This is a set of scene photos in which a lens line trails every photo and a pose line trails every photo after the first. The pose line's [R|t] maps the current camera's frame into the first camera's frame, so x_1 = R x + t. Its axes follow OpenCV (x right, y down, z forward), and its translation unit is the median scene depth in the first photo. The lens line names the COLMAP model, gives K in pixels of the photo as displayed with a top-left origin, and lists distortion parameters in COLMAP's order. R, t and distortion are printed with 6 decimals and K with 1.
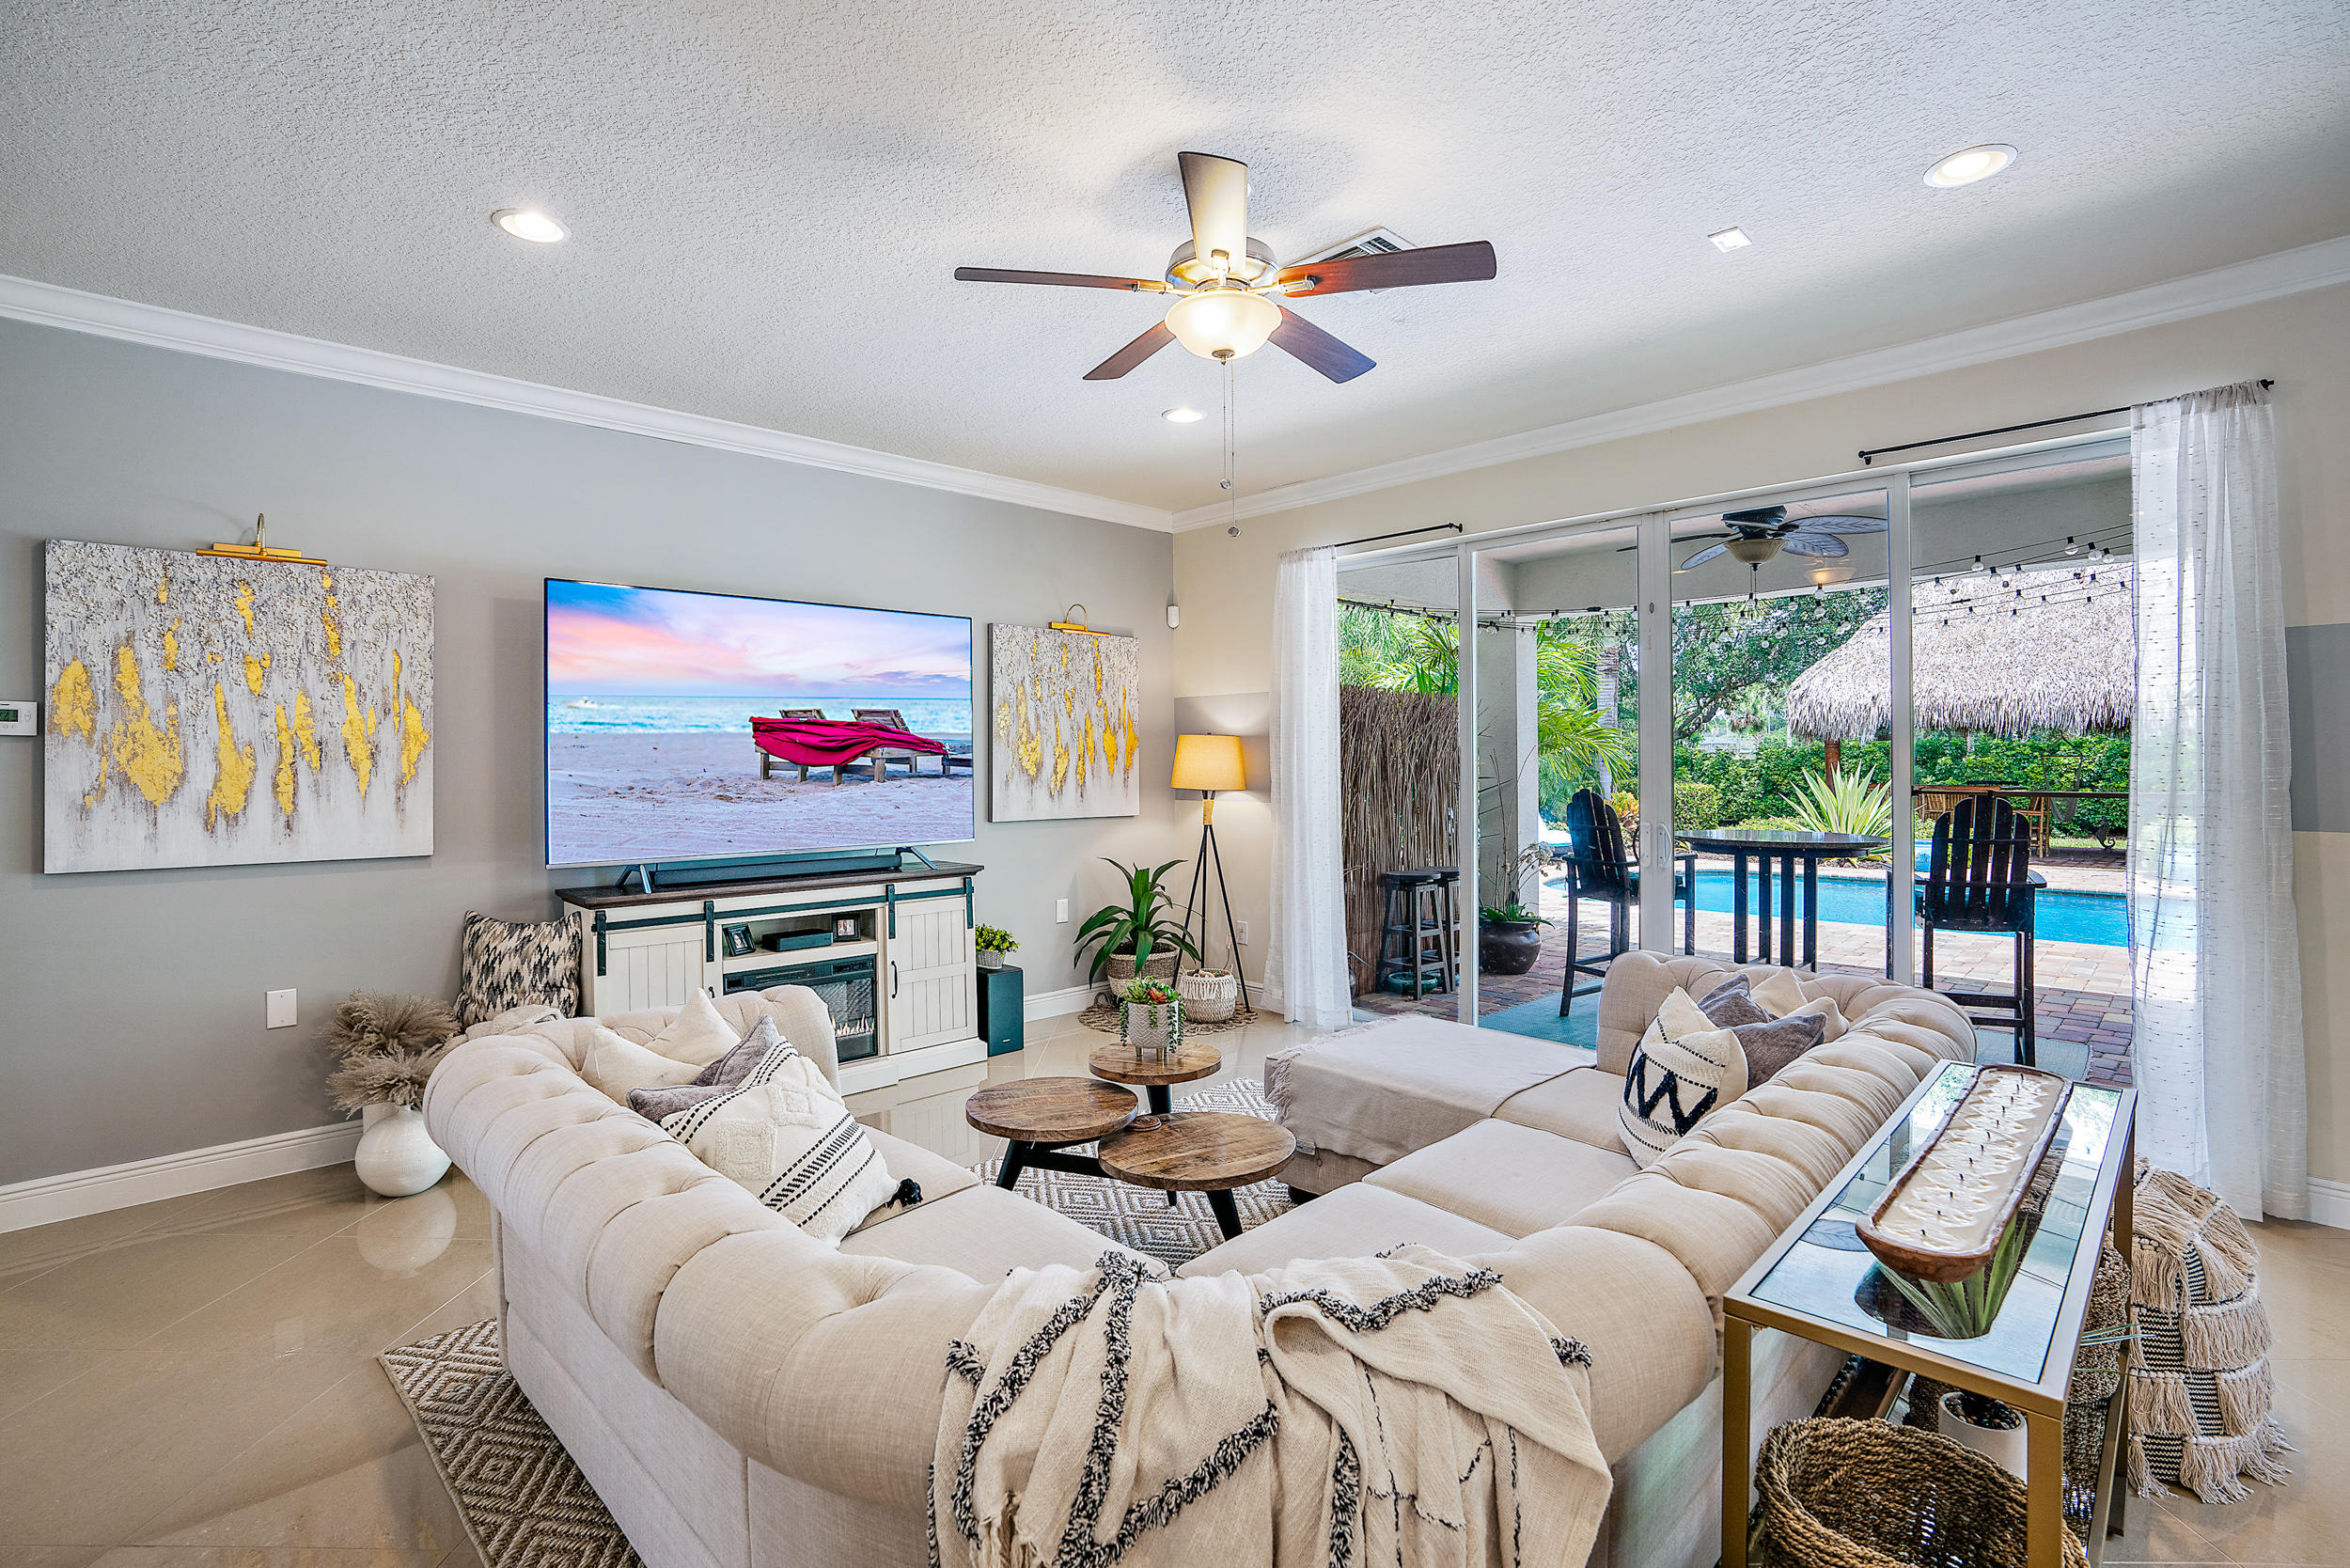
lens RADIAL K [[1089.9, 0, 1167.8], [0, 1089.9, 752.9], [0, 0, 1]] dist [-0.092431, 0.045423]
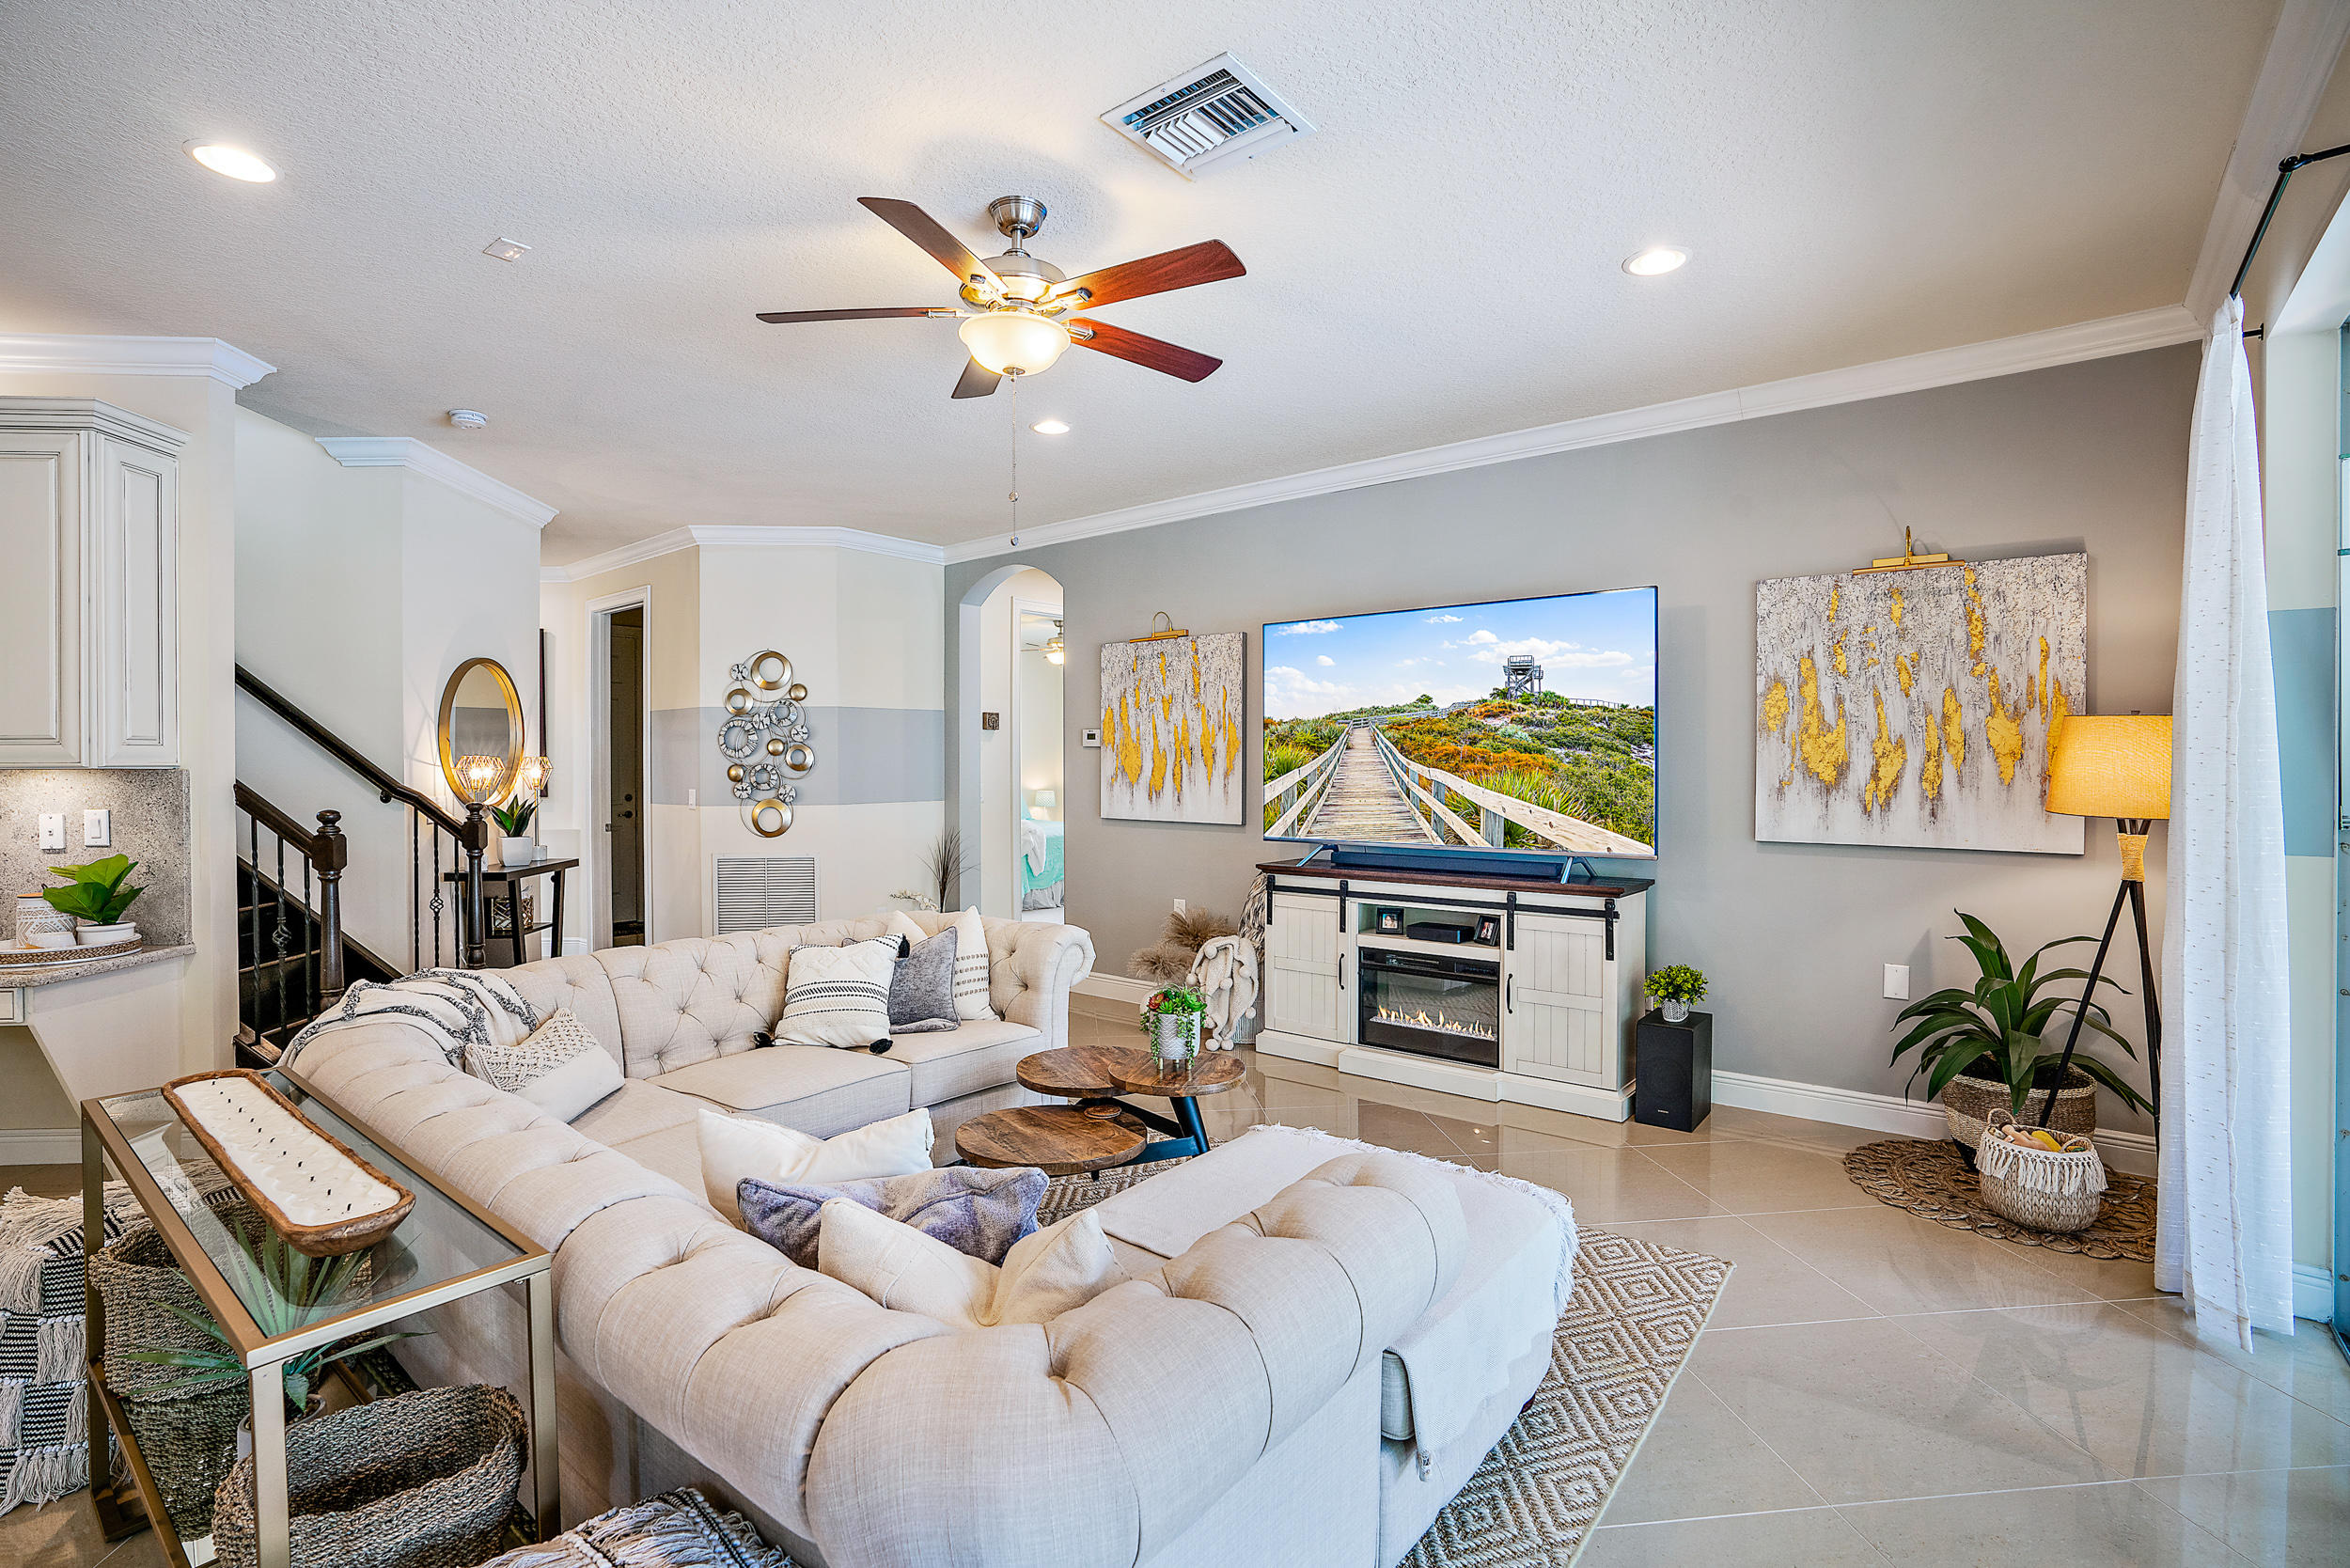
lens RADIAL K [[1089.9, 0, 1167.8], [0, 1089.9, 752.9], [0, 0, 1]] dist [-0.092431, 0.045423]
pose [[0.111236, 0.000597, -0.993794, 0.608267], [0.009242, 0.999956, 0.001636, -0.003815], [0.993751, -0.009367, 0.111225, 0.566471]]
